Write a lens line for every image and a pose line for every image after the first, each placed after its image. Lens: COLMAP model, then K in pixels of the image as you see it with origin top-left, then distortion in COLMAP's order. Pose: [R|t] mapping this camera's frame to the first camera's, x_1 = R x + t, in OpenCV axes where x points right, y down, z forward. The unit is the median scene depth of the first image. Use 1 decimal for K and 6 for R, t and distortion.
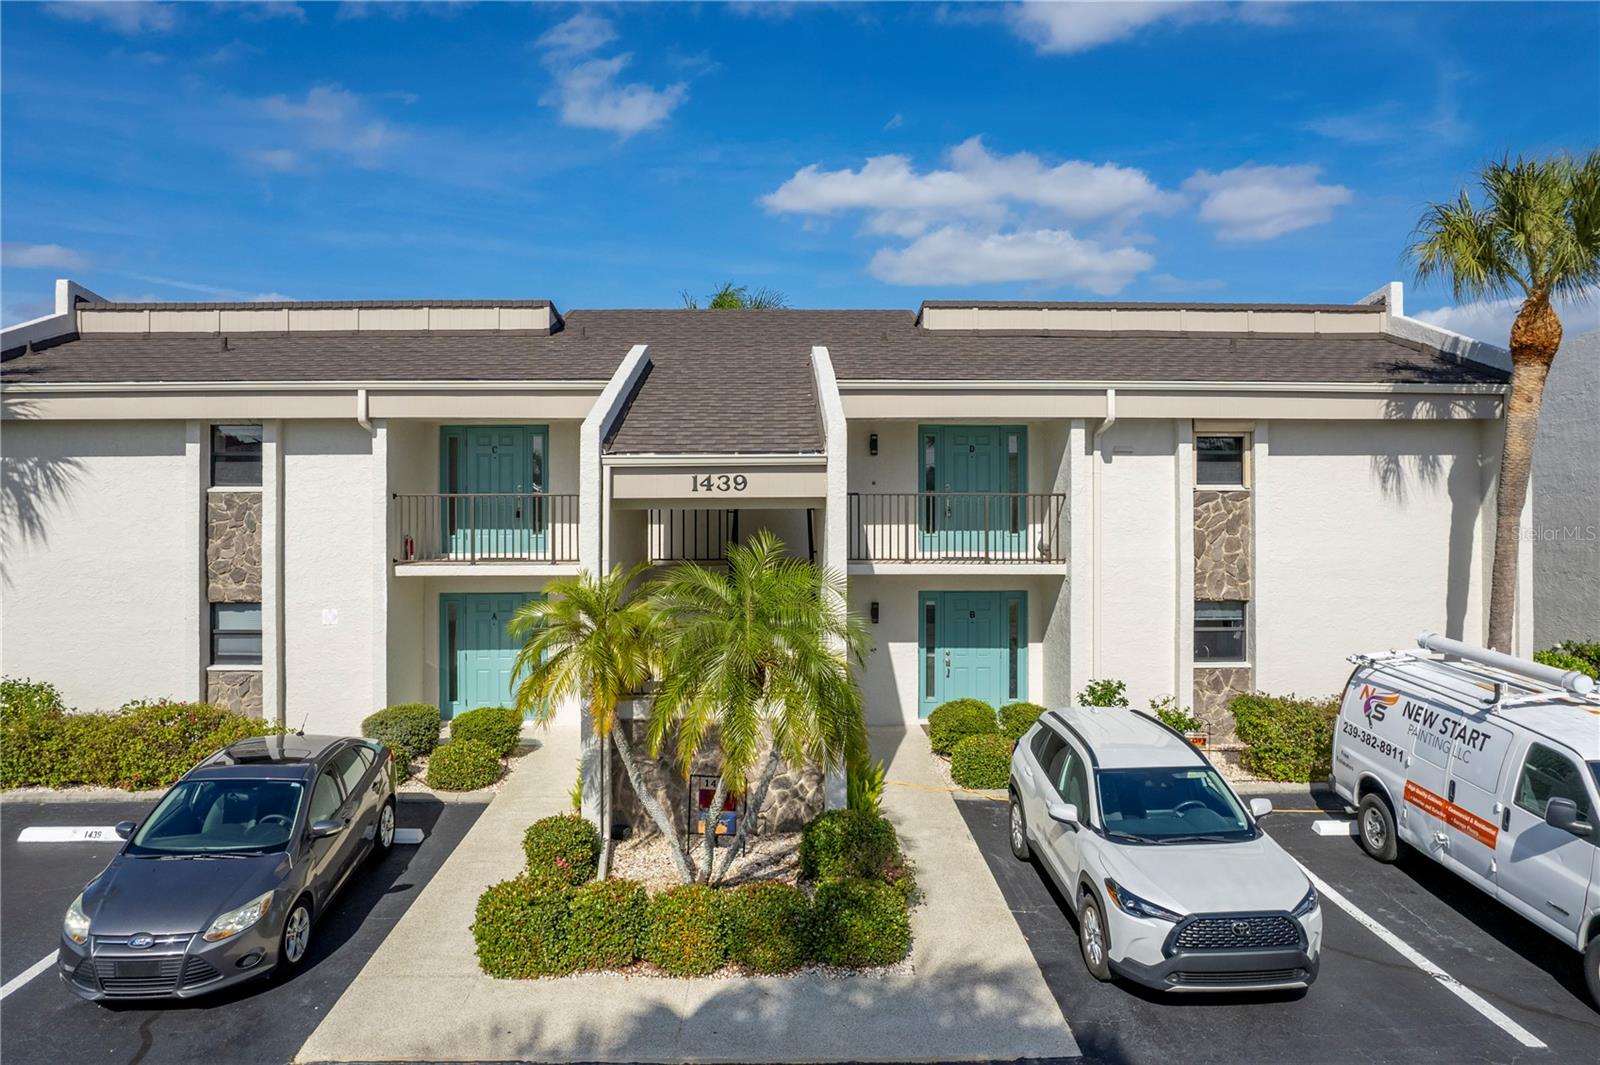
lens RADIAL K [[1086.1, 0, 808.3], [0, 1086.1, 469.2], [0, 0, 1]] dist [-0.064470, 0.051722]
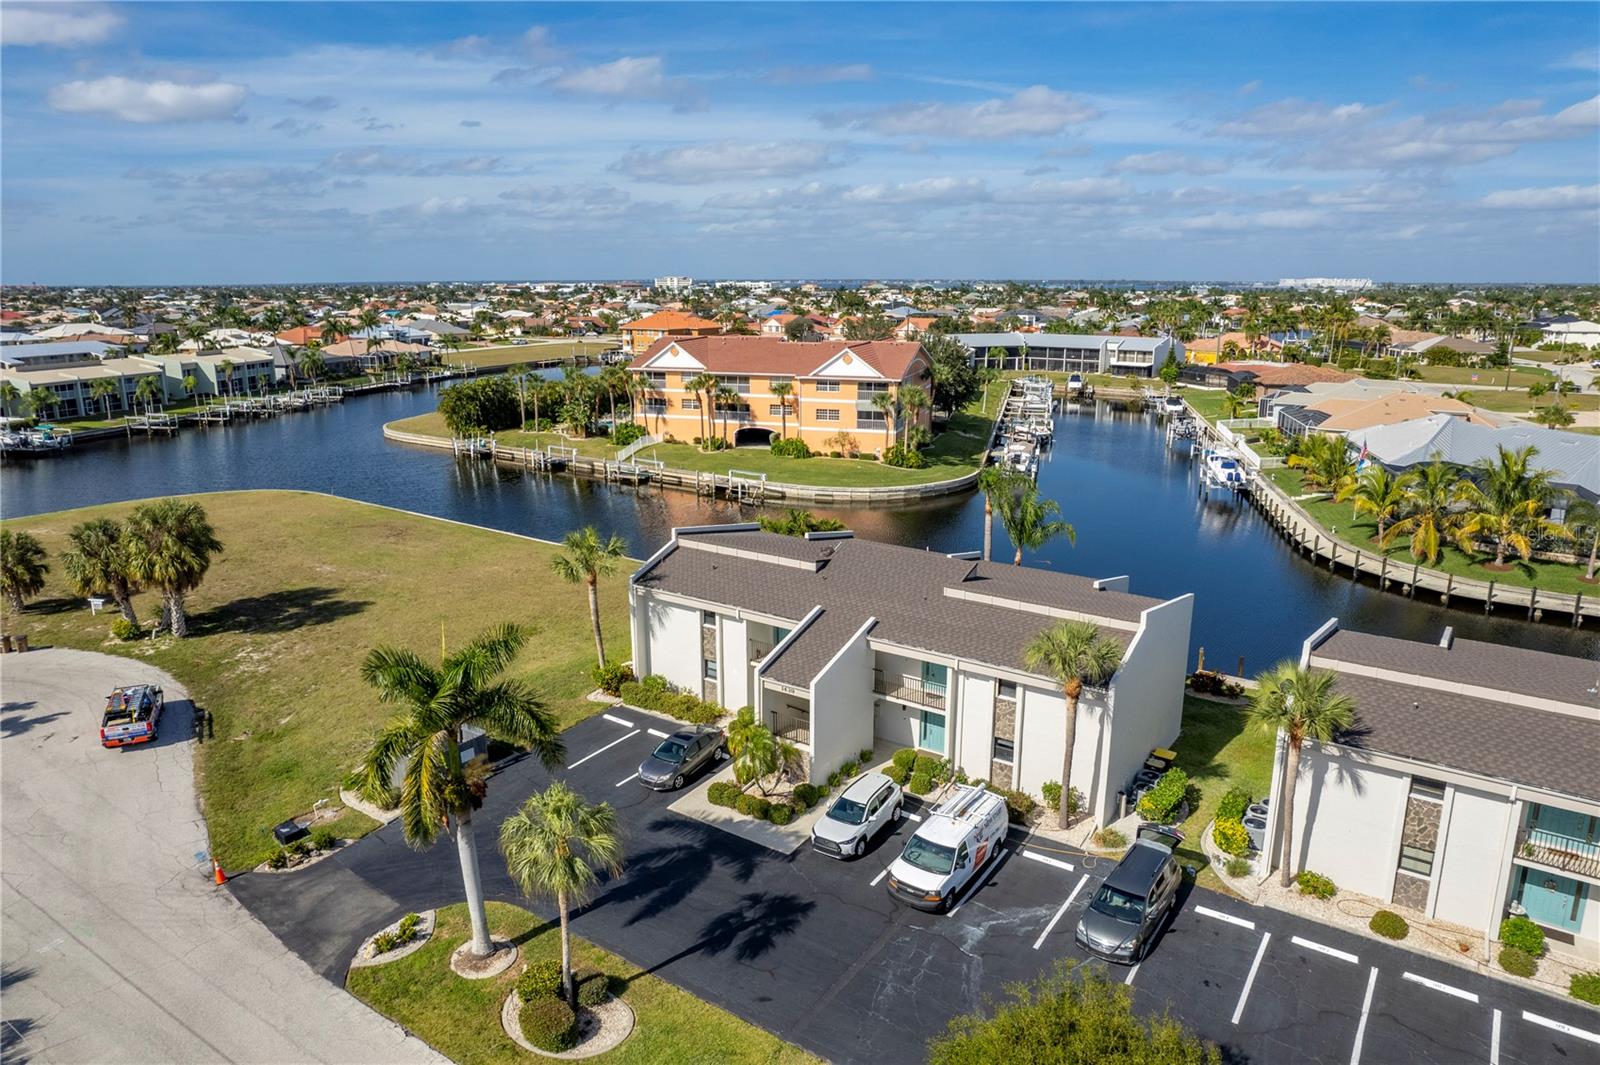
lens RADIAL K [[1051.6, 0, 800.0], [0, 1051.6, 532.5], [0, 0, 1]] dist [-0.055611, 0.047084]
pose [[0.804166, 0.139962, -0.577692, 1.397448], [0.010731, 0.968306, 0.249537, -1.005722], [0.594308, -0.206869, 0.777176, -1.154066]]
